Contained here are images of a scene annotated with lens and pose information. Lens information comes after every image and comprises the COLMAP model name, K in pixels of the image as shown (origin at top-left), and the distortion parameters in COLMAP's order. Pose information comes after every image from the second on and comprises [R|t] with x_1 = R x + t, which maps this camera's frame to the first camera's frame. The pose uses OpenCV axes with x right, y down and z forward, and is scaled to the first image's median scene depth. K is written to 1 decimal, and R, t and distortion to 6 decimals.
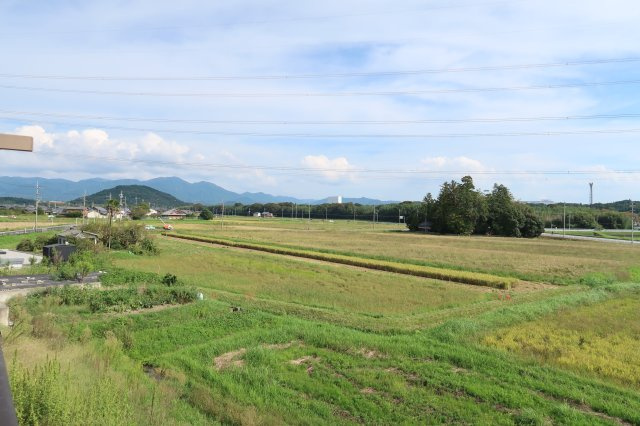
lens RADIAL K [[441.6, 0, 317.0], [0, 441.6, 209.6], [0, 0, 1]] dist [-0.030603, 0.014411]
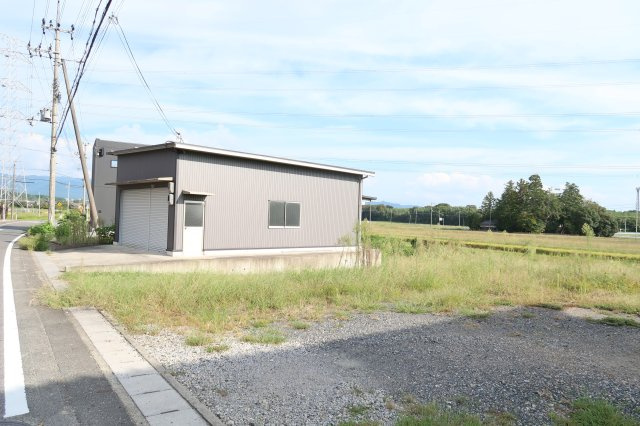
lens RADIAL K [[441.6, 0, 317.6], [0, 441.6, 206.5], [0, 0, 1]] dist [-0.030603, 0.014411]
pose [[0.998886, 0.018566, -0.043382, -0.109622], [-0.019143, 0.999733, -0.012929, 0.018548], [0.043131, 0.013745, 0.998975, -0.011374]]
